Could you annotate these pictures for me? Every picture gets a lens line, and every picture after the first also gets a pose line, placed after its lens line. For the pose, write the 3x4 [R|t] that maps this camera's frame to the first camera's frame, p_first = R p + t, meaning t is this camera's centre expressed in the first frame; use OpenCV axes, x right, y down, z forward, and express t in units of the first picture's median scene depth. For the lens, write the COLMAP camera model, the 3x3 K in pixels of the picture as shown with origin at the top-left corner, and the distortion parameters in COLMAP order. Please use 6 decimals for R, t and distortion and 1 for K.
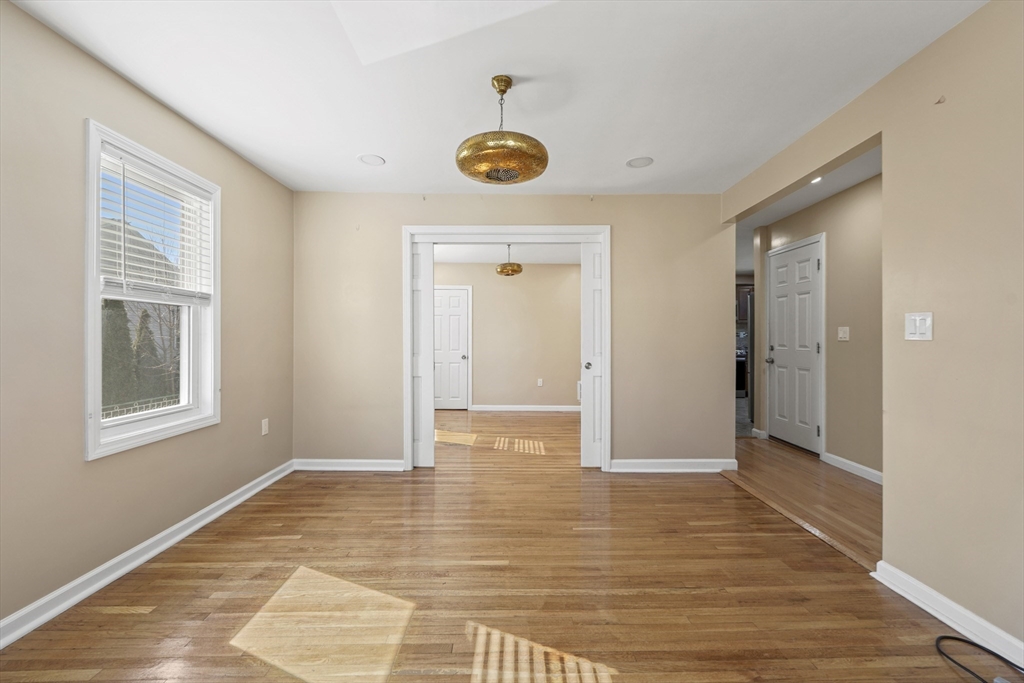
lens RADIAL K [[418.9, 0, 505.5], [0, 418.9, 341.2], [0, 0, 1]] dist [0.004455, -0.003311]
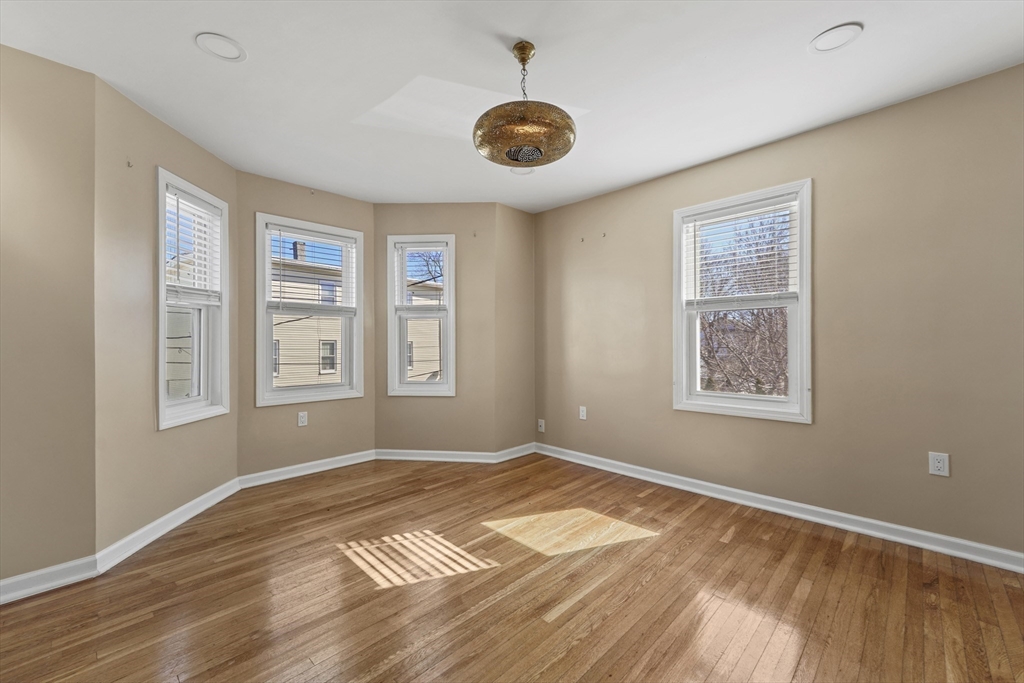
lens RADIAL K [[418.9, 0, 514.2], [0, 418.9, 343.4], [0, 0, 1]] dist [0.004455, -0.003311]
pose [[-0.694010, -0.000583, -0.719965, 0.675884], [-0.001527, 0.999999, 0.000661, 0.014332], [0.719964, 0.001558, -0.694010, 1.663813]]
